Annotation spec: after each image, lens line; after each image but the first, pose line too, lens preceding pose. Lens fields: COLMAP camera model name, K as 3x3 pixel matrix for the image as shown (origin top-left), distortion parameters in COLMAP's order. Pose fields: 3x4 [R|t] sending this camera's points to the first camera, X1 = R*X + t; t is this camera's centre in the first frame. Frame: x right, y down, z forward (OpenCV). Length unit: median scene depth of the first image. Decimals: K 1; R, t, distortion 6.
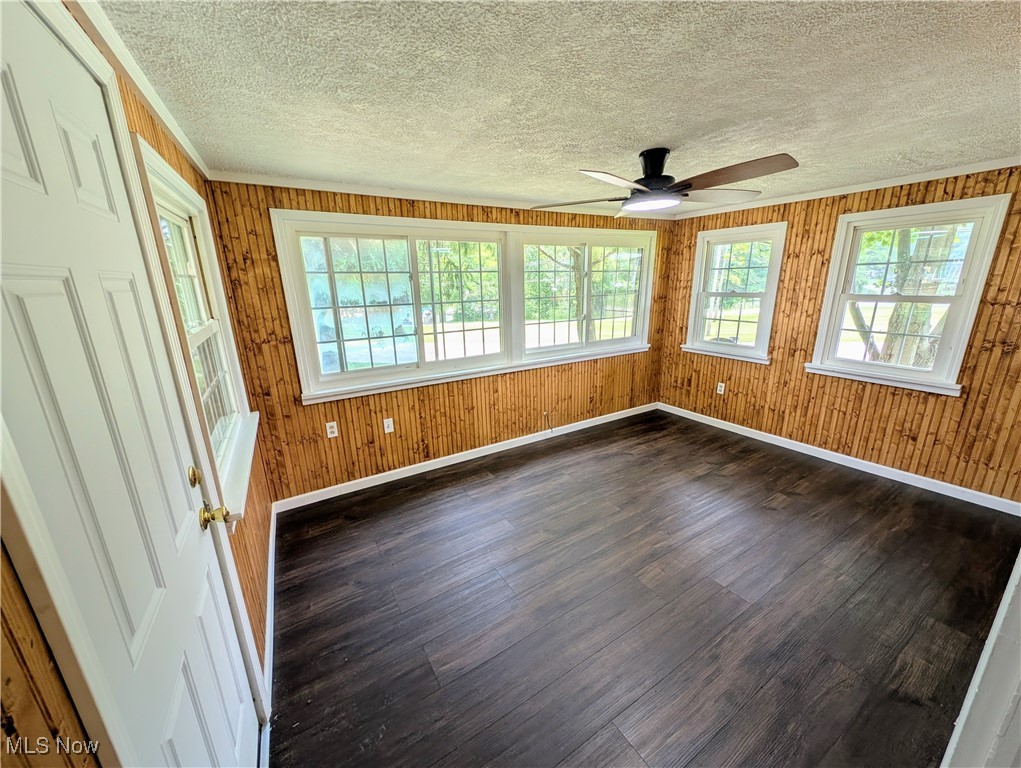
lens RADIAL K [[384.6, 0, 509.8], [0, 384.6, 381.0], [0, 0, 1]] dist [0.008035, -0.003026]
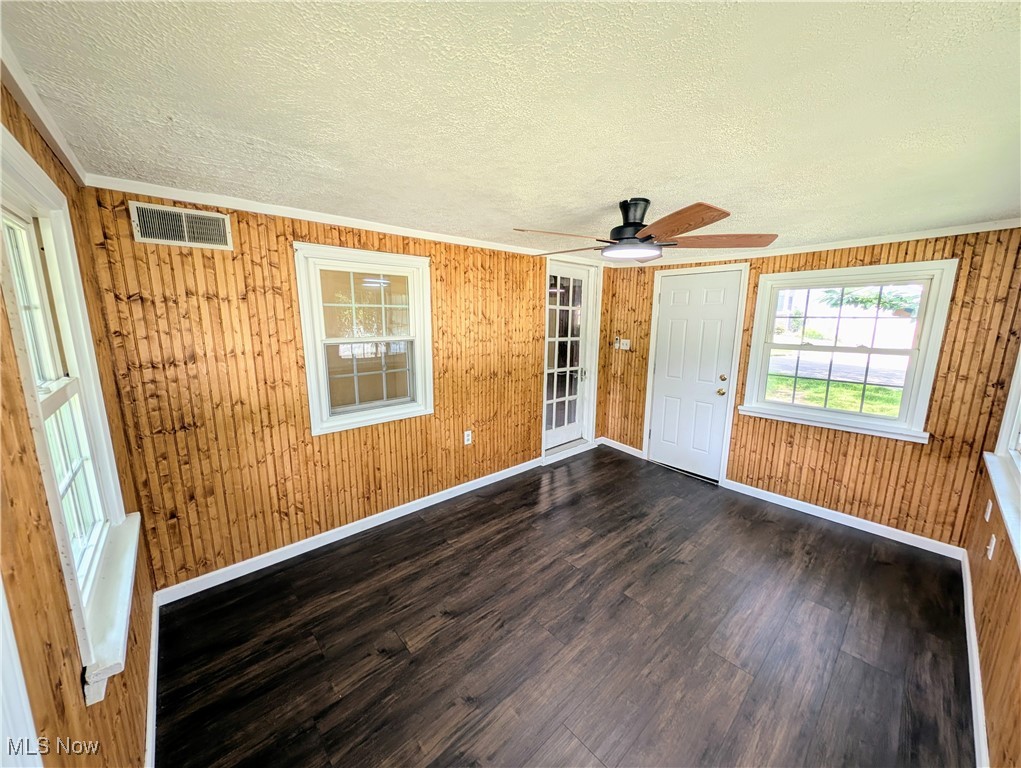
lens RADIAL K [[384.6, 0, 510.2], [0, 384.6, 383.9], [0, 0, 1]] dist [0.008035, -0.003026]
pose [[-0.980387, 0.049179, -0.190850, 0.609697], [-0.035363, 0.908755, 0.415830, -0.388278], [0.193886, 0.414423, -0.889192, 1.374106]]
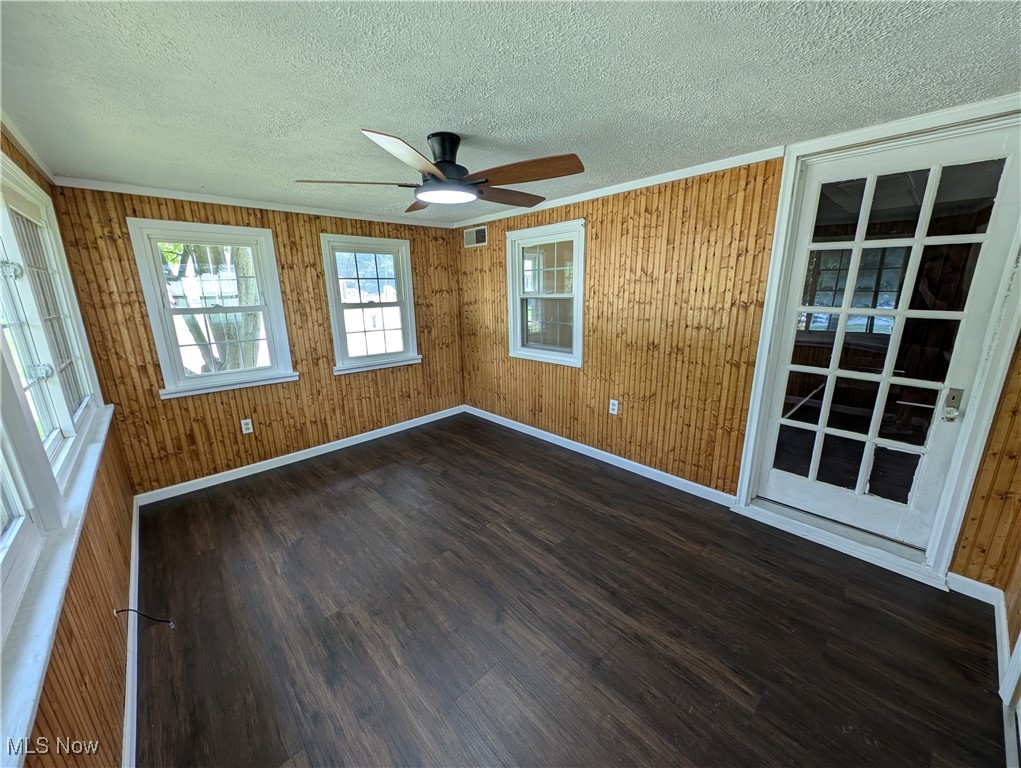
lens RADIAL K [[384.6, 0, 507.7], [0, 384.6, 385.1], [0, 0, 1]] dist [0.008035, -0.003026]
pose [[-0.200312, -0.213718, 0.956138, -0.430378], [0.265945, 0.927414, 0.263014, -0.177403], [-0.942947, 0.306965, -0.128935, 0.792219]]
